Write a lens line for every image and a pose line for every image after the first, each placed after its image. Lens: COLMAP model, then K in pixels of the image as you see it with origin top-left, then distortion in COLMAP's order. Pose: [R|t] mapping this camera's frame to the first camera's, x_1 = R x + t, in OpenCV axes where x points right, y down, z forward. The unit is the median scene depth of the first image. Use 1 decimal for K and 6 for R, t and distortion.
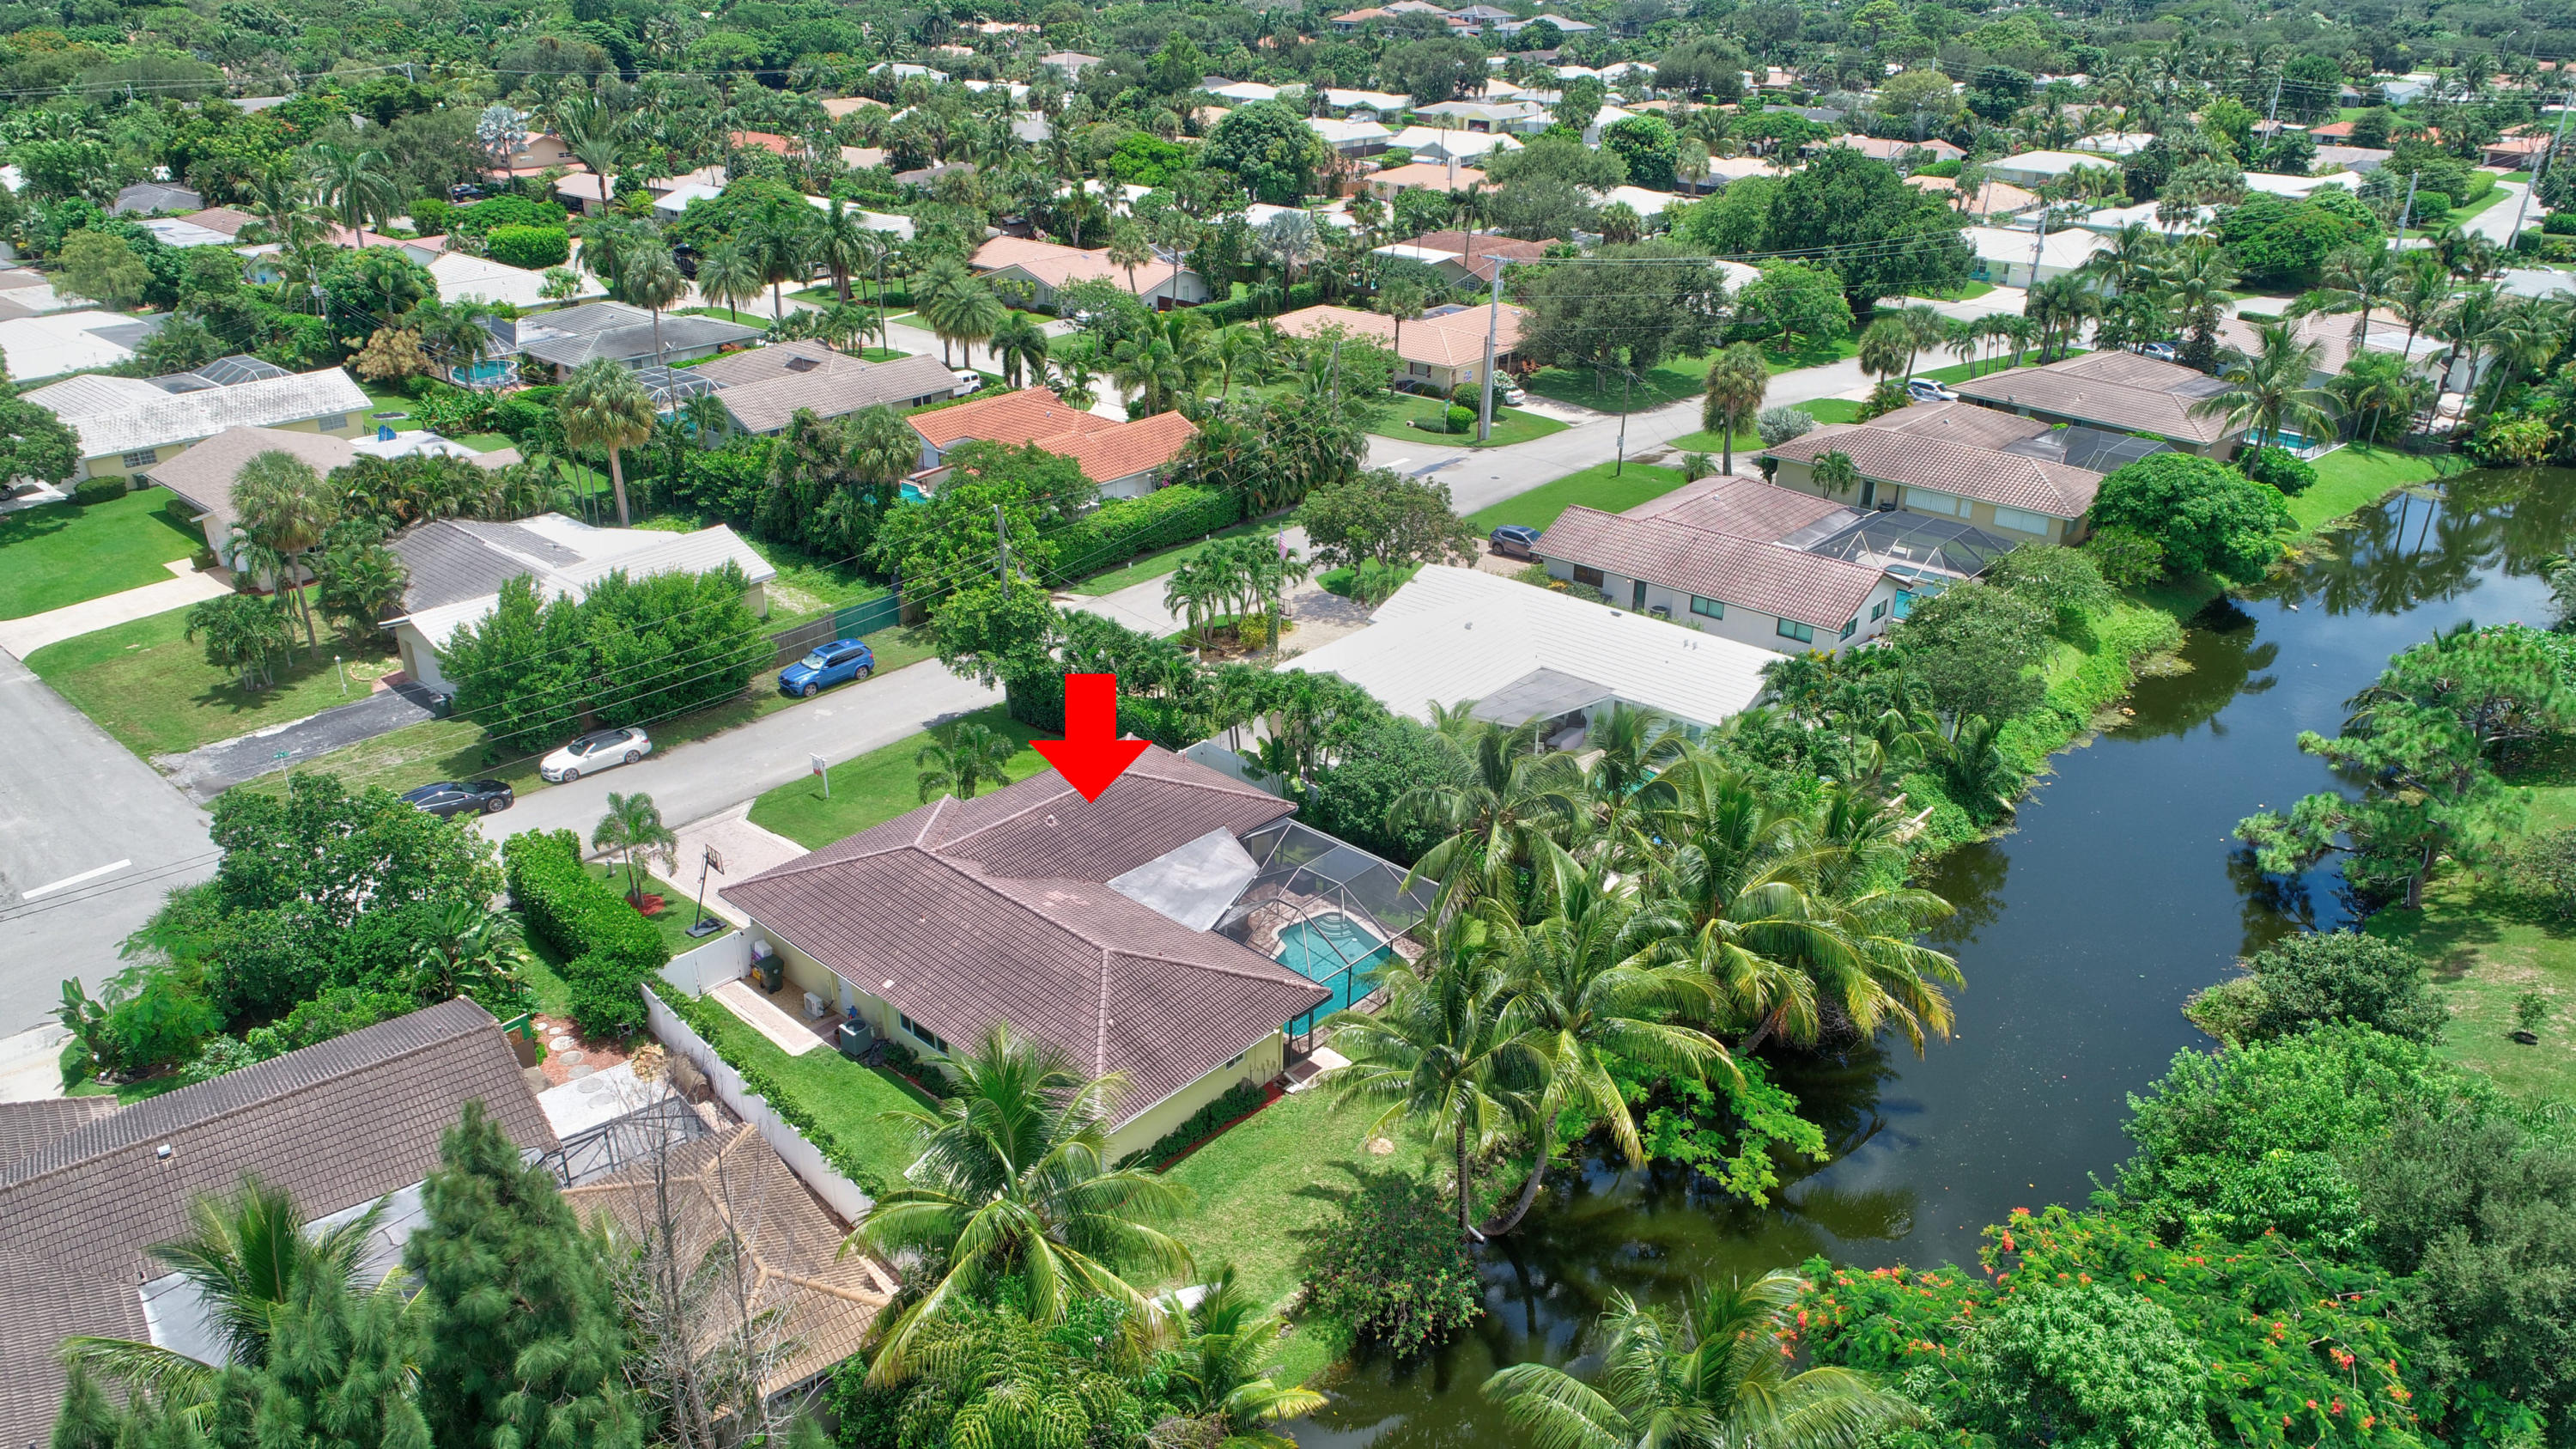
lens RADIAL K [[1733.9, 0, 1288.0], [0, 1733.9, 724.5], [0, 0, 1]] dist [0.002283, 0.001084]
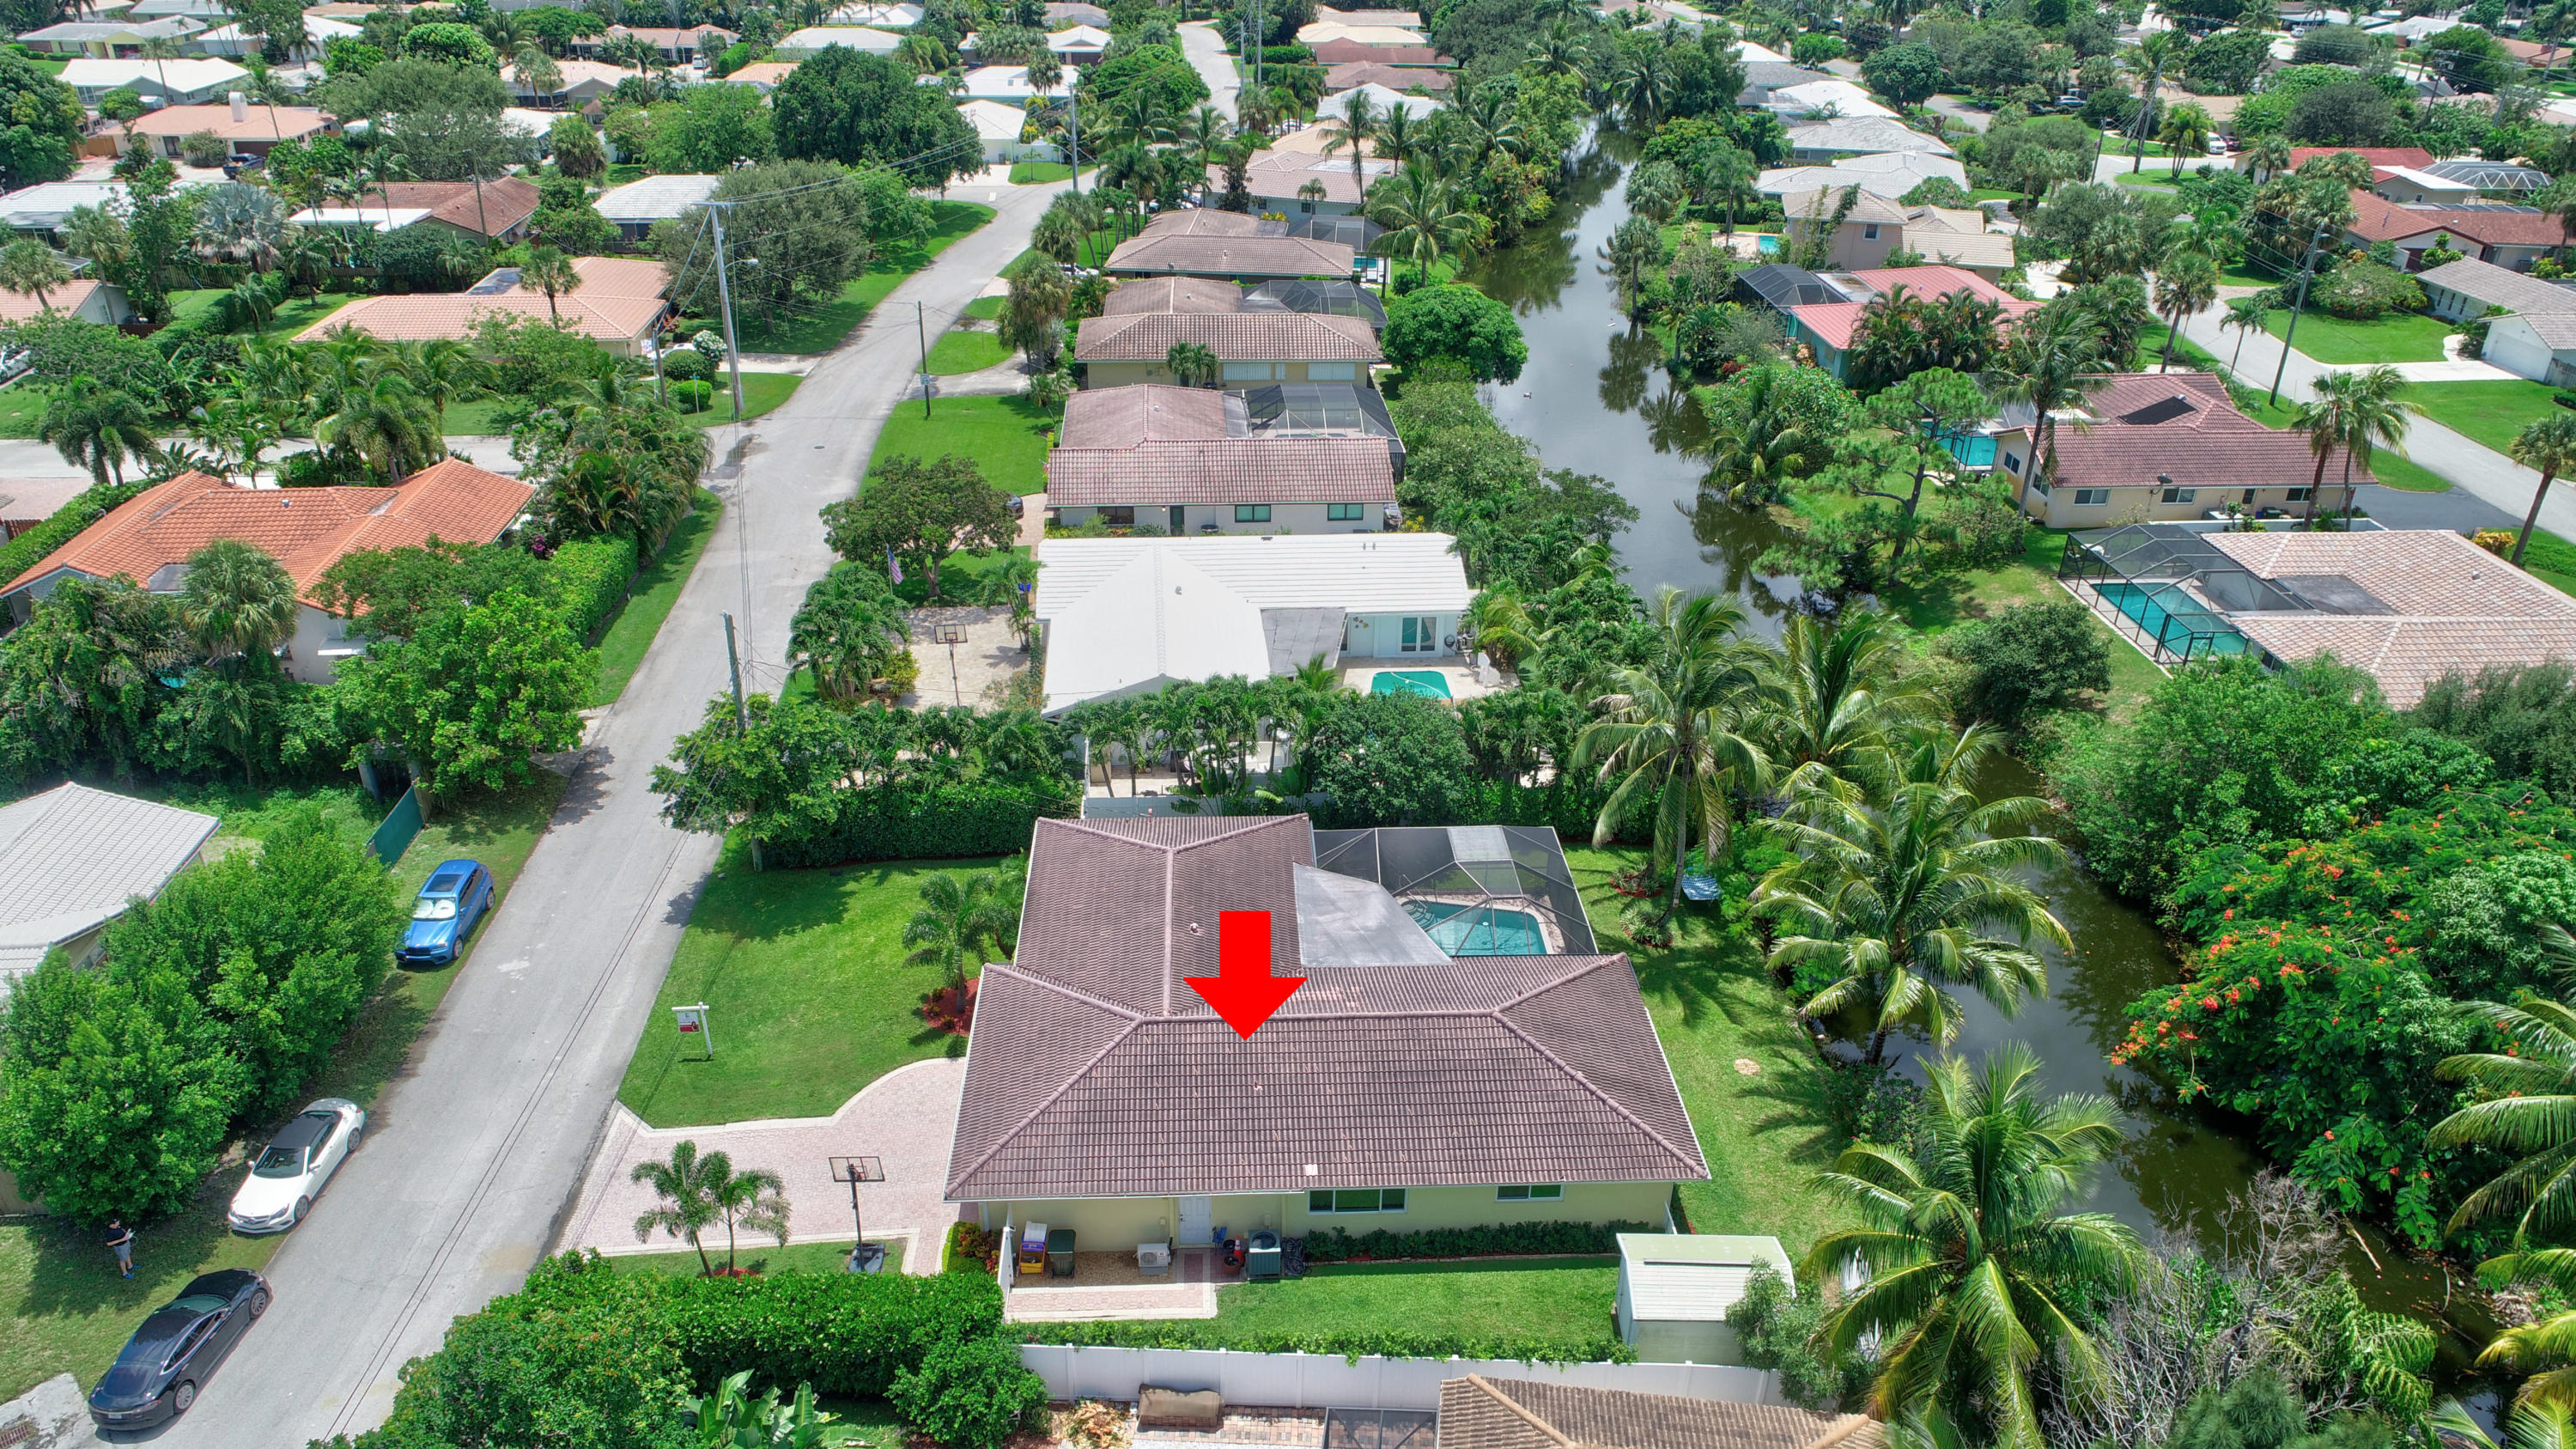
lens RADIAL K [[1697.9, 0, 1288.0], [0, 1697.9, 724.5], [0, 0, 1]] dist [0.010992, 0.002540]
pose [[0.704177, -0.334837, 0.626114, -0.417728], [0.291550, 0.940408, 0.175017, -0.120748], [-0.647405, 0.059301, 0.759836, 0.236572]]
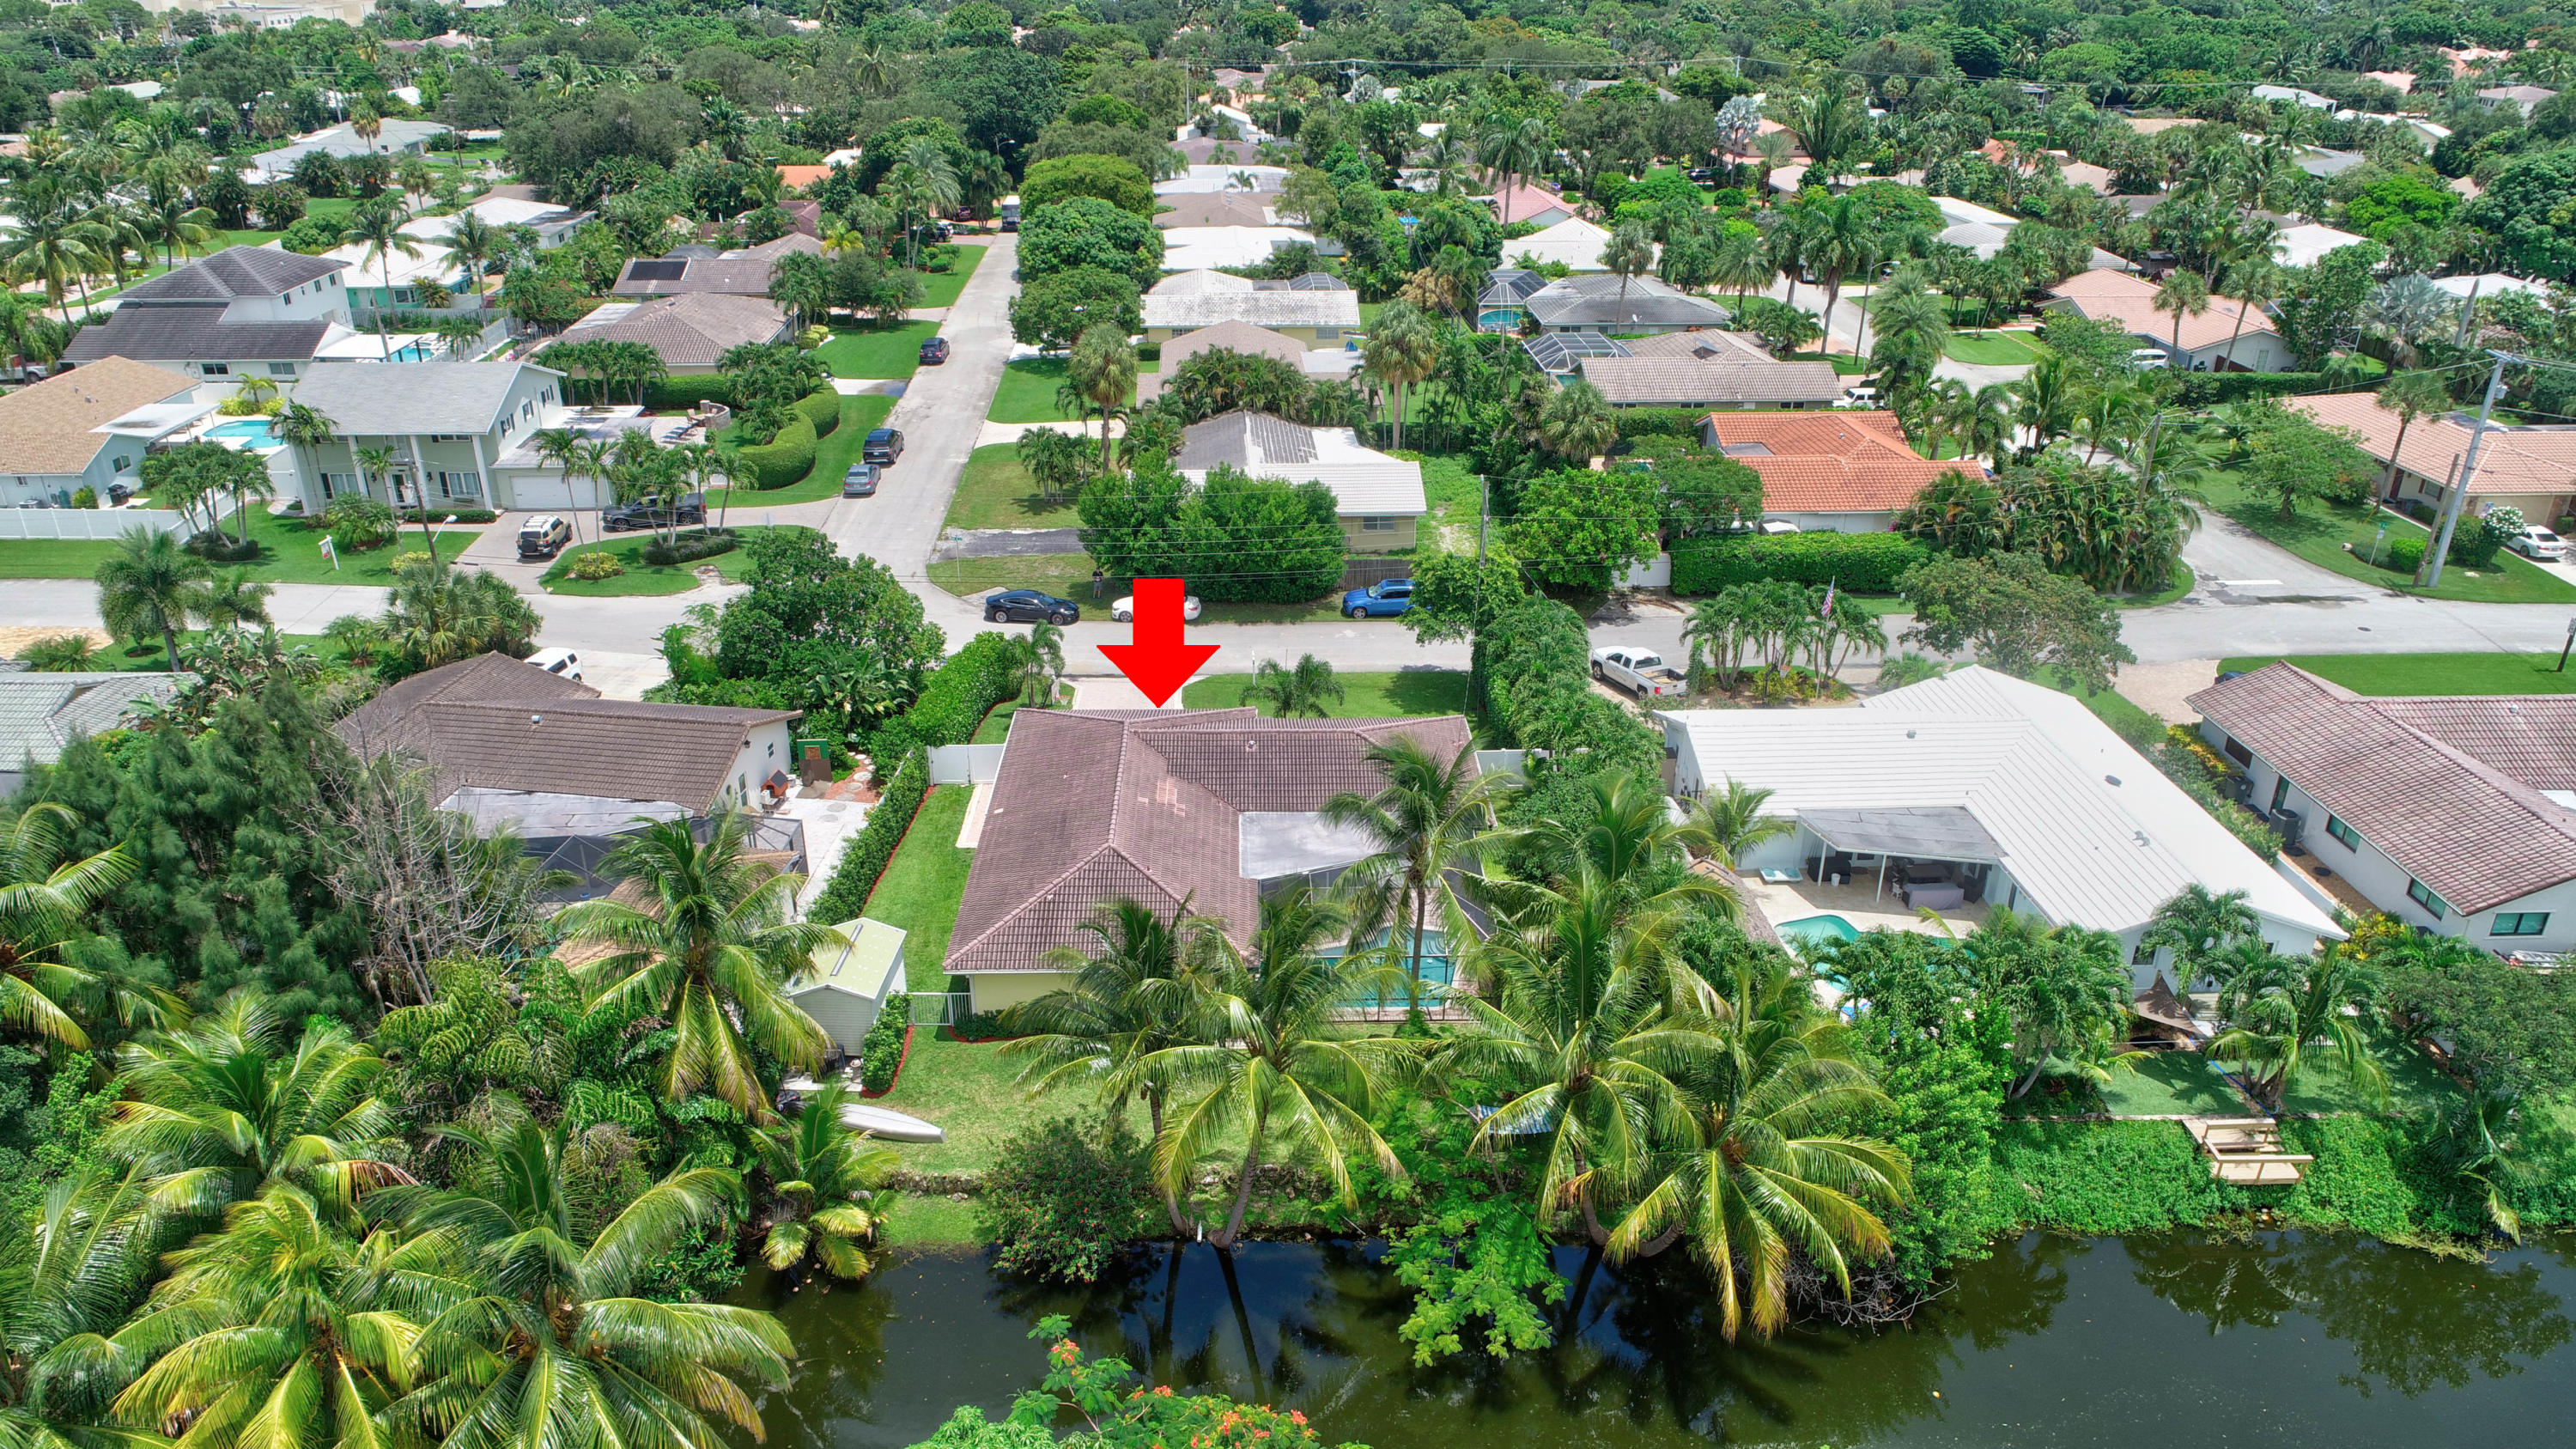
lens RADIAL K [[1723.0, 0, 1288.0], [0, 1723.0, 724.5], [0, 0, 1]] dist [-0.000902, -0.001976]
pose [[0.694928, 0.298081, -0.654387, 0.400455], [-0.300601, 0.947127, 0.112203, -0.058396], [0.653233, 0.118737, 0.747789, 0.158447]]
